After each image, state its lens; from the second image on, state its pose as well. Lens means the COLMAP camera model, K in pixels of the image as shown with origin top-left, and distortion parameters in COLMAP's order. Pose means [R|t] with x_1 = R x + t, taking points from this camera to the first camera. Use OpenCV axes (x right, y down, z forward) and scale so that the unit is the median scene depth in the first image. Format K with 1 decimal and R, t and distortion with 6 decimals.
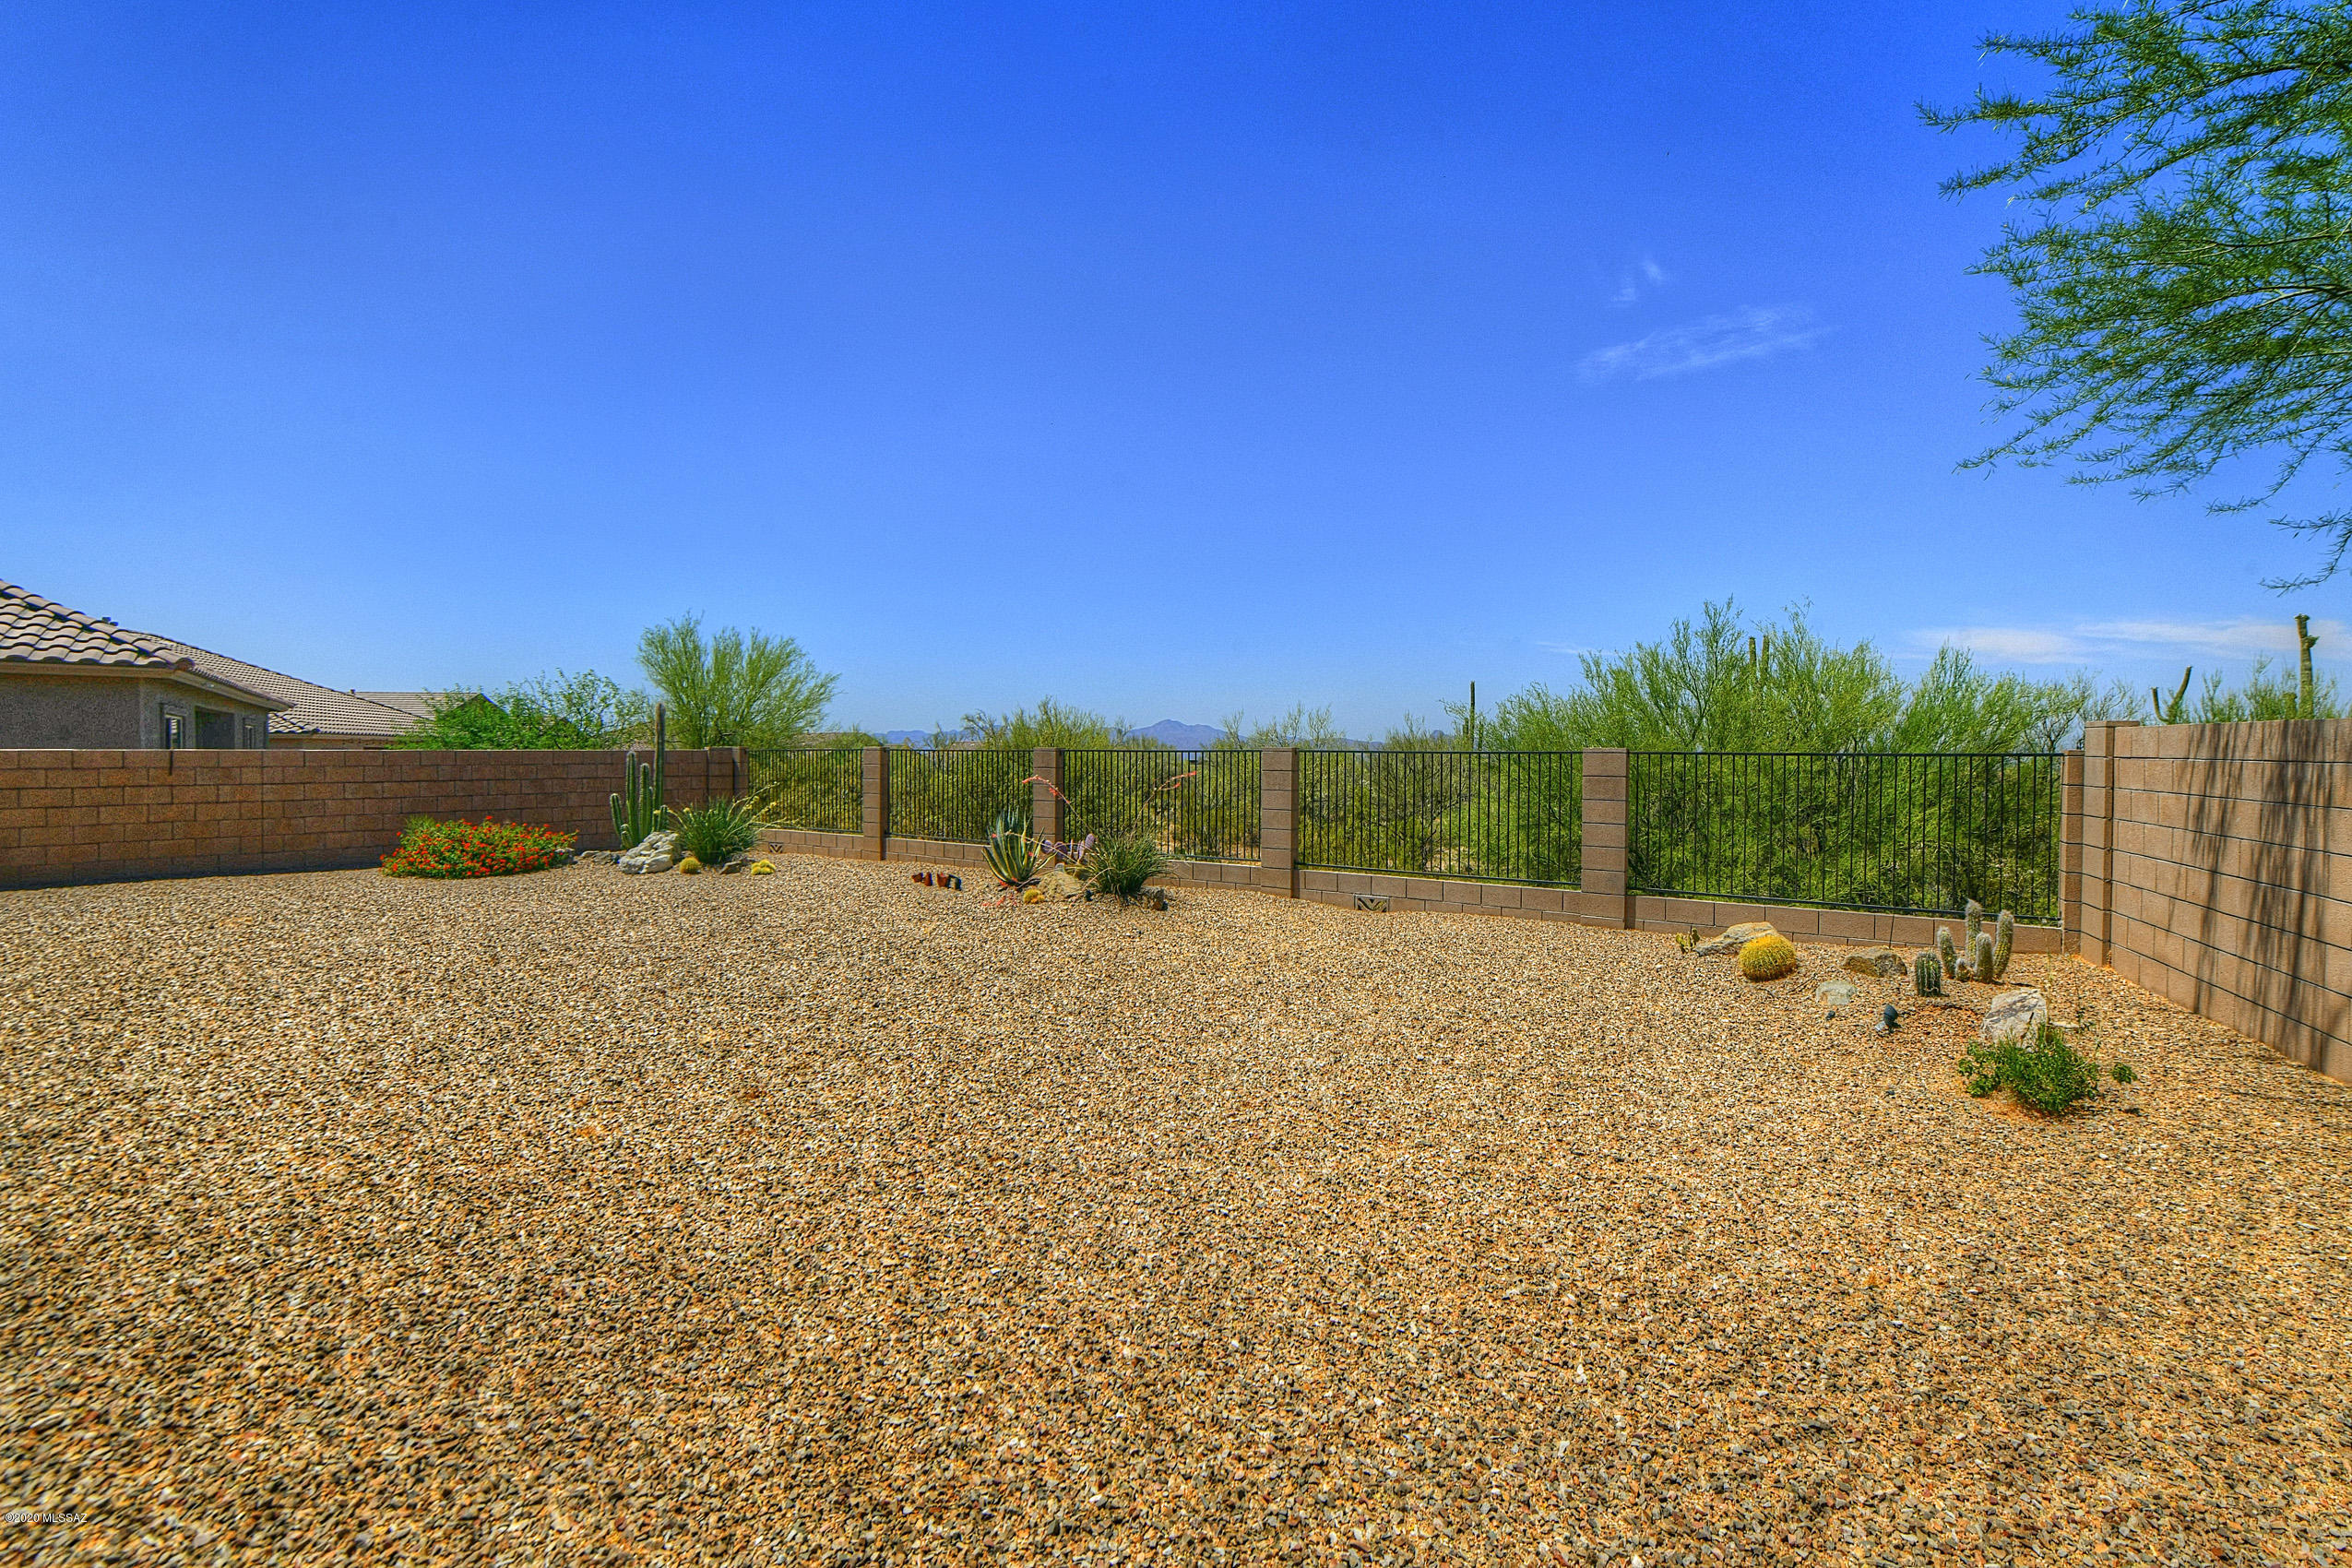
lens RADIAL K [[964.5, 0, 1228.3], [0, 964.5, 781.1], [0, 0, 1]] dist [-0.002831, -0.001439]
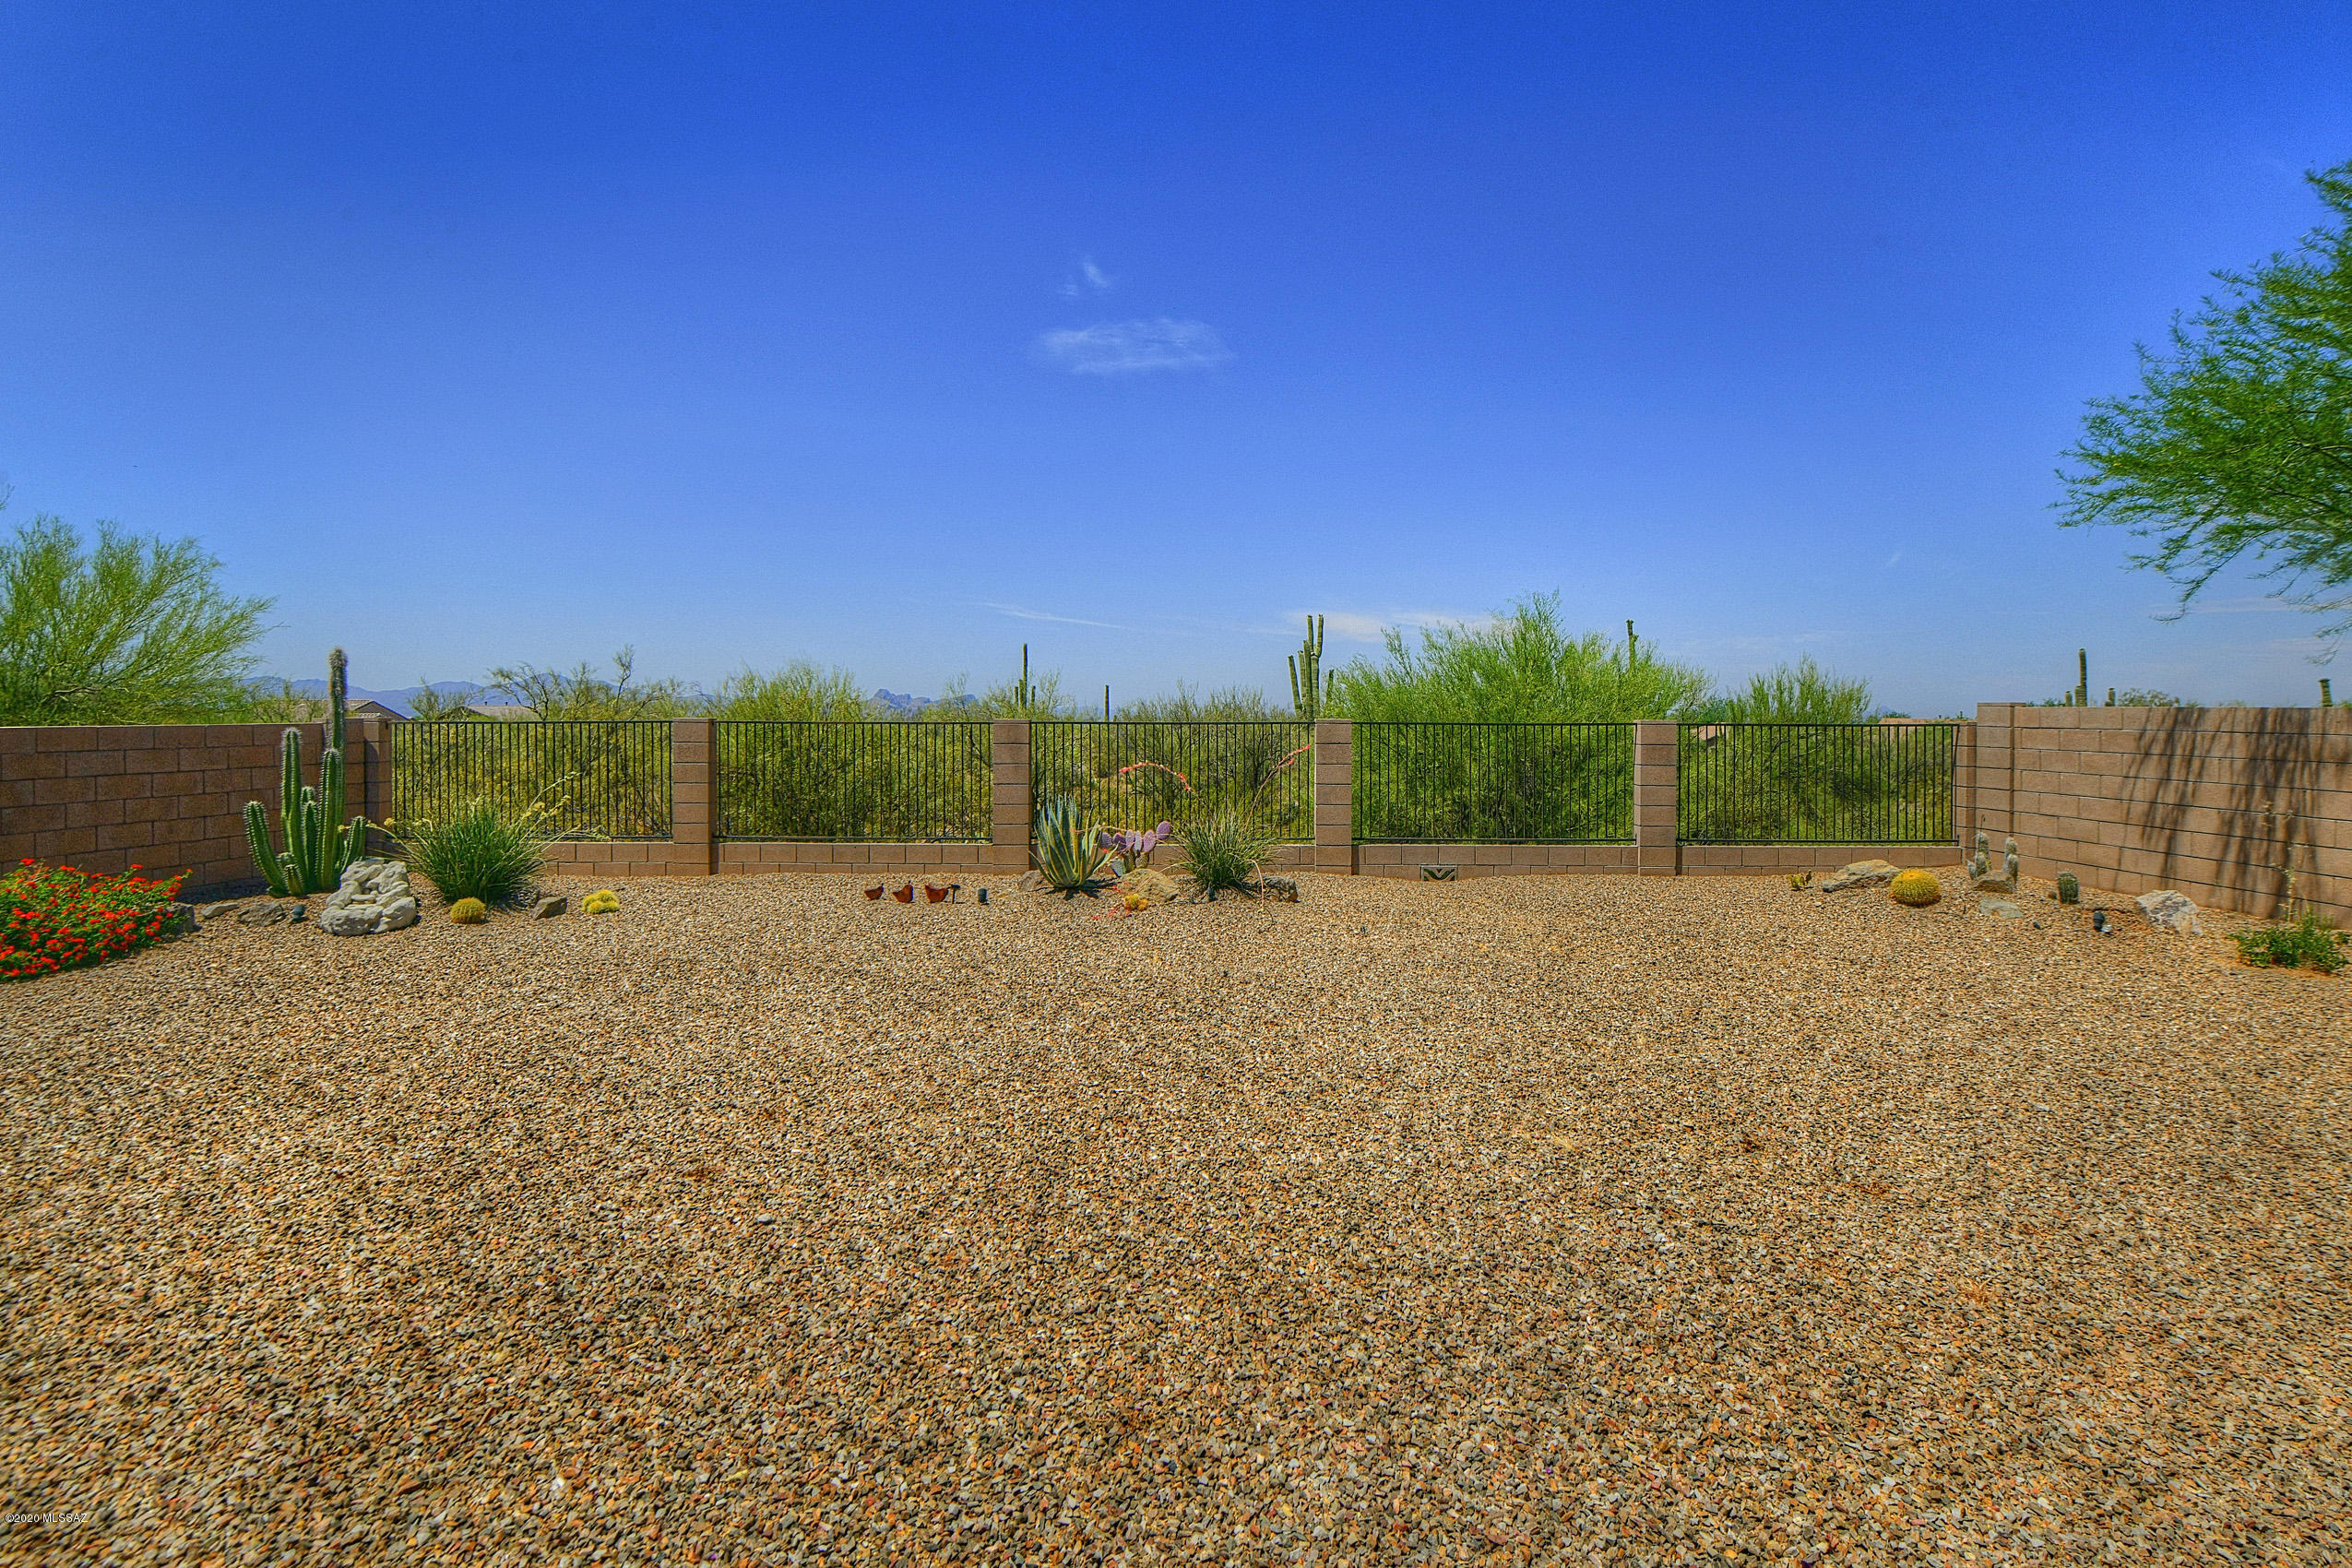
lens RADIAL K [[964.5, 0, 1213.5], [0, 964.5, 717.8], [0, 0, 1]] dist [-0.002831, -0.001439]
pose [[0.849545, -0.004267, 0.527499, -0.482949], [0.016827, 0.999678, -0.019013, -0.017091], [-0.527248, 0.025029, 0.849343, 0.218958]]
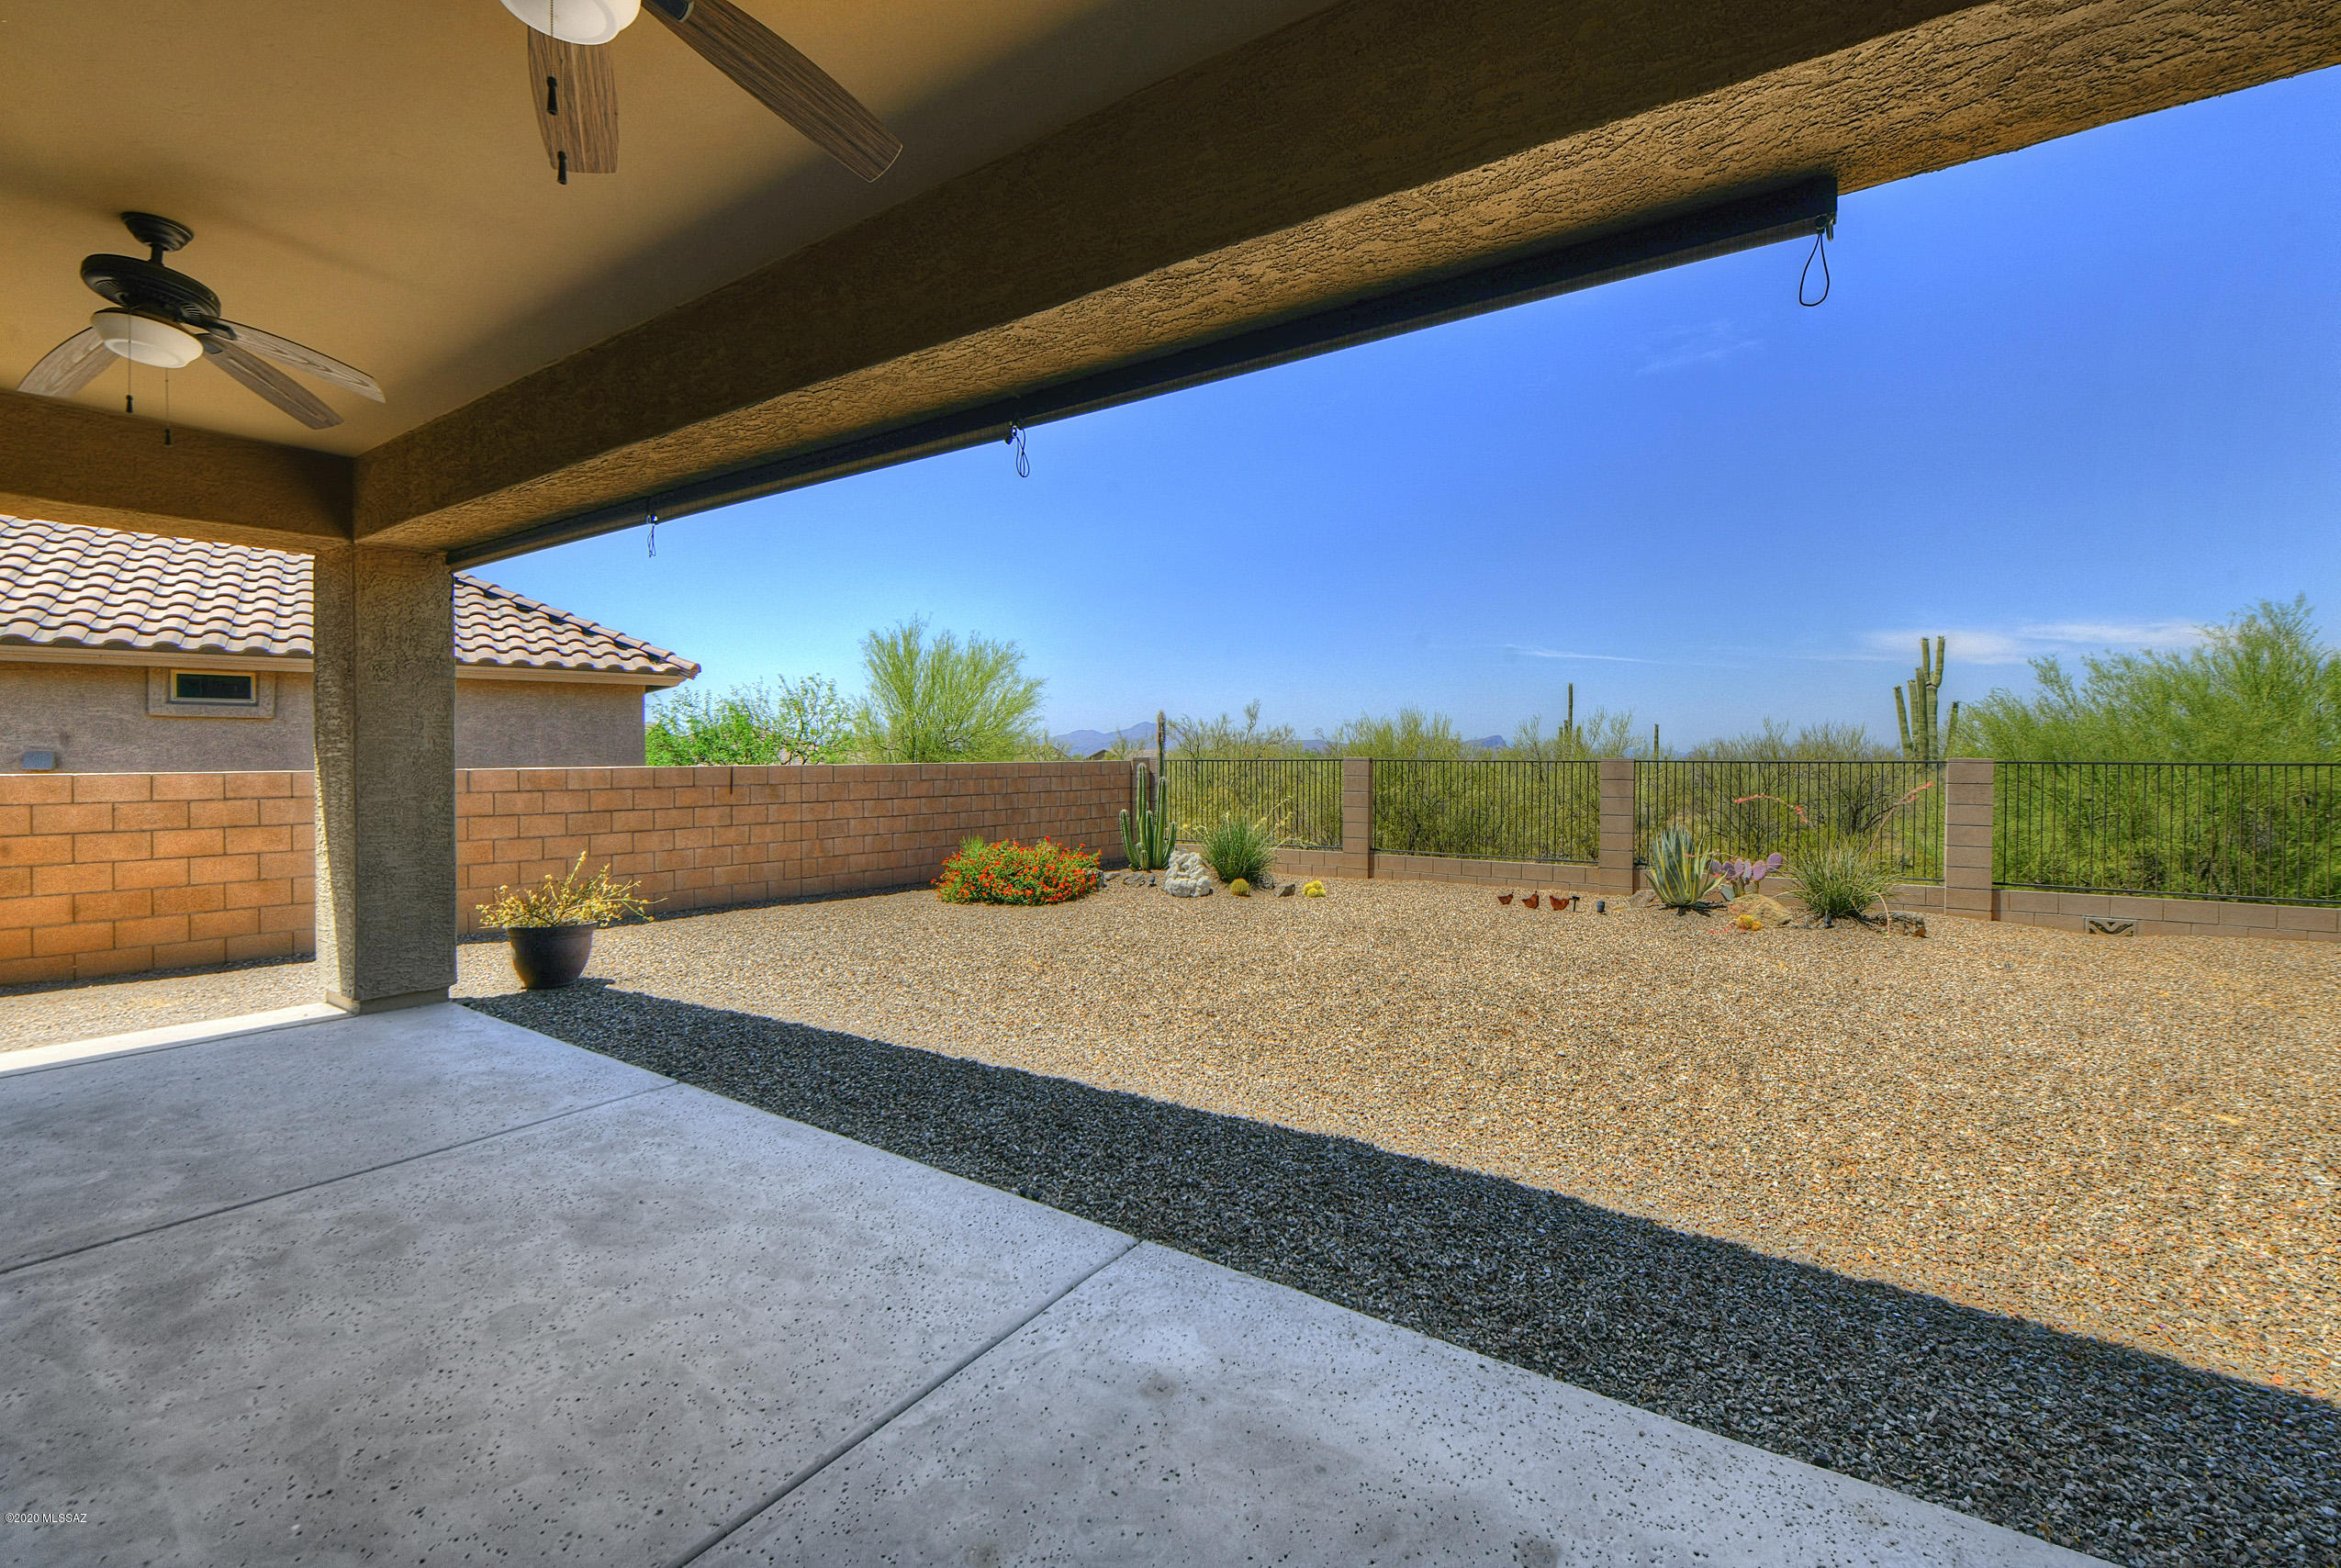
lens RADIAL K [[960.0, 0, 1224.3], [0, 960.0, 762.0], [0, 0, 1]] dist [-0.002831, -0.001439]
pose [[0.999591, -0.004713, 0.028213, -0.606518], [0.005316, 0.999758, -0.021330, -0.013250], [-0.028105, 0.021471, 0.999374, 0.081094]]
